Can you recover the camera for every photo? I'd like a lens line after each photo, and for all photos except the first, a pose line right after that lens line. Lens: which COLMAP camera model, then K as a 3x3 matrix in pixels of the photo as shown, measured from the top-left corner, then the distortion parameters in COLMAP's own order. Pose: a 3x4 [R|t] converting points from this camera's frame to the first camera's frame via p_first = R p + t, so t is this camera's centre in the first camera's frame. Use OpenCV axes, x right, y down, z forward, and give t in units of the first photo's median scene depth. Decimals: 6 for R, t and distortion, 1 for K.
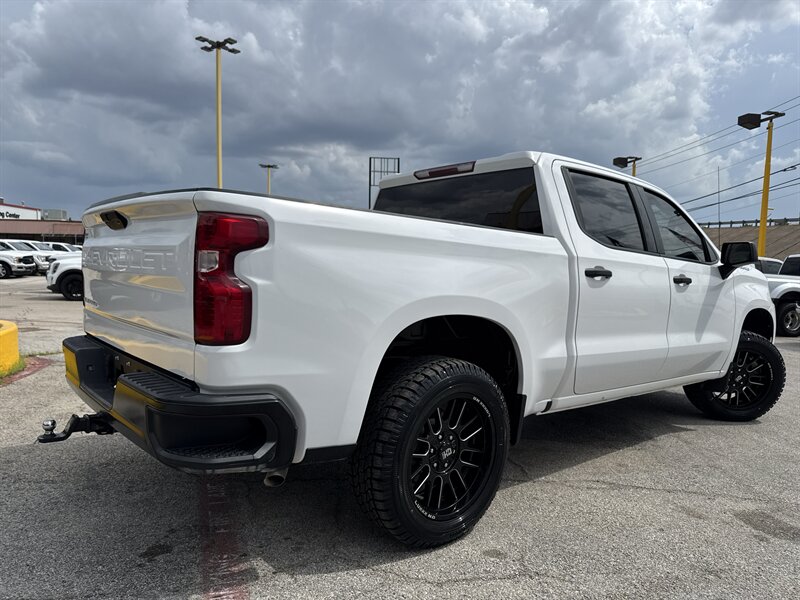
lens RADIAL K [[557.7, 0, 402.2], [0, 557.7, 315.1], [0, 0, 1]] dist [0.022999, -0.035114]
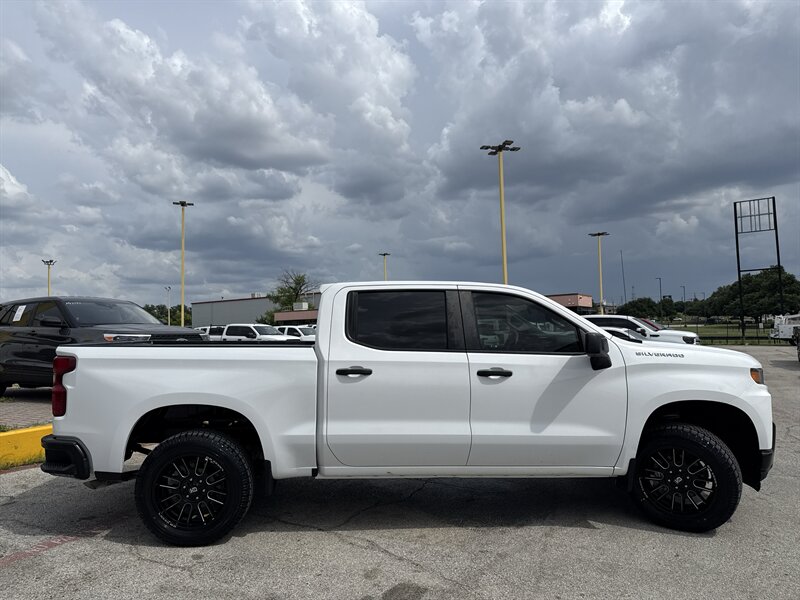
lens RADIAL K [[557.7, 0, 402.2], [0, 557.7, 315.1], [0, 0, 1]] dist [0.022999, -0.035114]
pose [[0.785023, -0.063001, -0.616255, 0.864561], [-0.007574, 0.993764, -0.111242, -0.043318], [0.619420, 0.091995, 0.779651, 0.032310]]
